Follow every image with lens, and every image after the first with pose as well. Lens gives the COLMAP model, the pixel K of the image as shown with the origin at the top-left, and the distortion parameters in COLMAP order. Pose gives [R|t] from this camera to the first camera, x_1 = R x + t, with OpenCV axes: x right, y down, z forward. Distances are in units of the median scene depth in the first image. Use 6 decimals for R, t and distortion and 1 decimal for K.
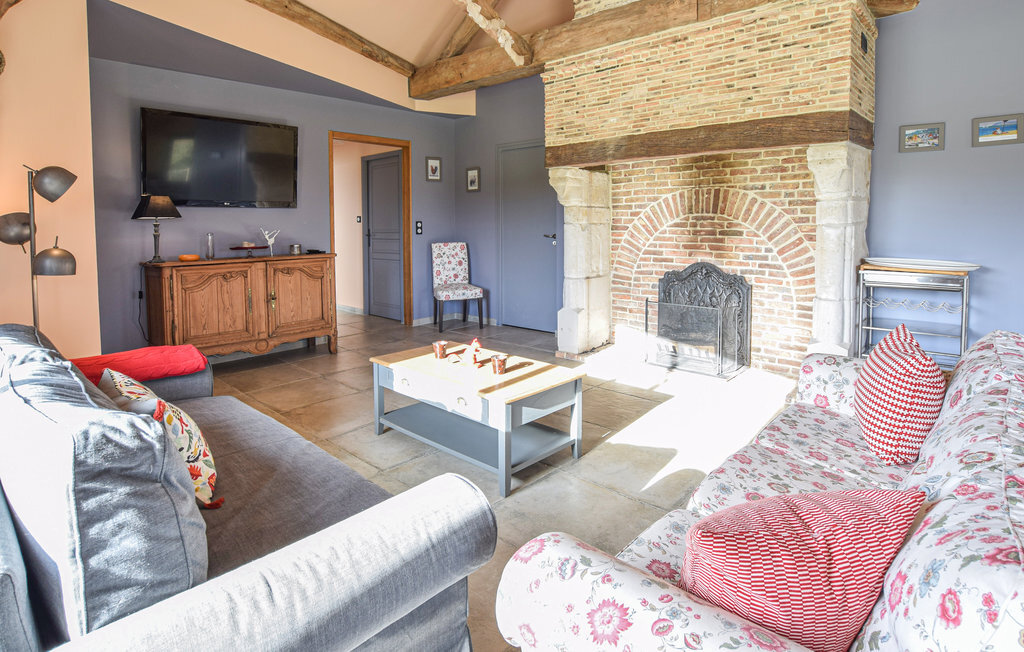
lens RADIAL K [[537.0, 0, 523.5], [0, 537.0, 270.7], [0, 0, 1]] dist [-0.014793, 0.000395]
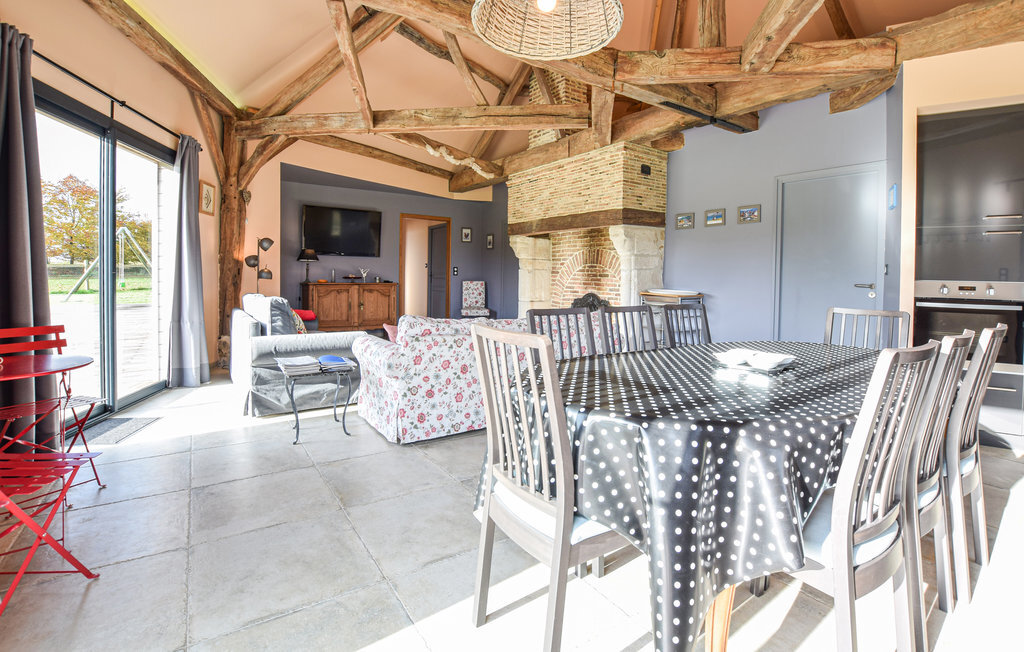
lens RADIAL K [[492.9, 0, 510.8], [0, 492.9, 324.5], [0, 0, 1]] dist [0.001176, 0.000033]
pose [[0.968497, 0.048939, -0.244170, 0.477522], [-0.047360, 0.998802, 0.012337, 0.077043], [0.244481, -0.000385, 0.969654, -0.566662]]
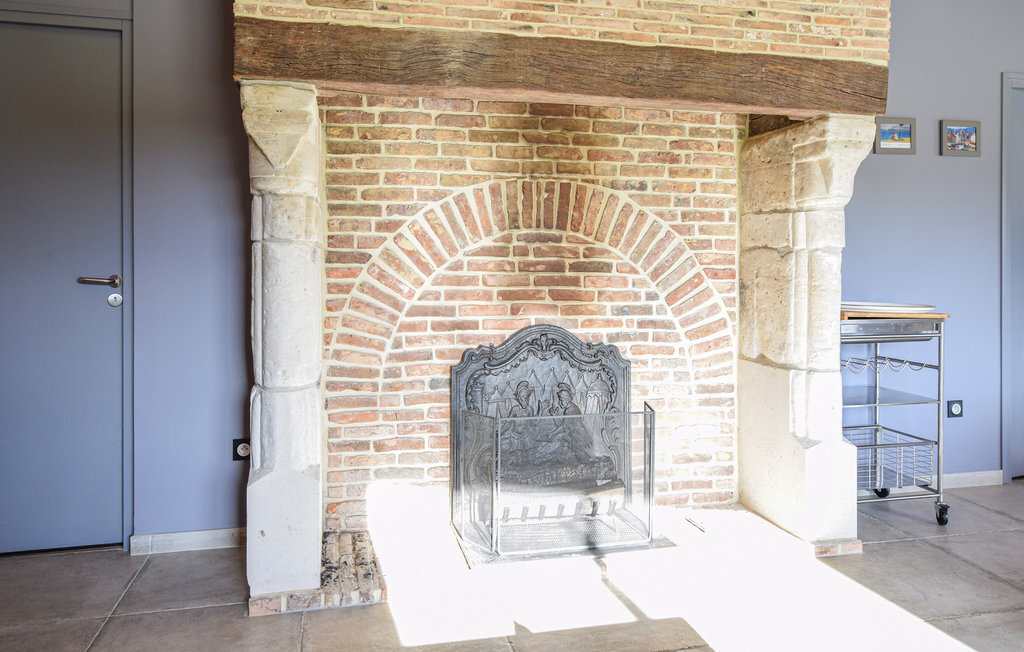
lens RADIAL K [[740.9, 0, 505.3], [0, 740.9, 284.5], [0, 0, 1]] dist [0.005004, 0.004781]
pose [[0.568658, -0.012613, 0.822477, -0.265832], [0.071085, 0.996895, -0.033860, -0.032673], [-0.819497, 0.077721, 0.567789, 0.631796]]
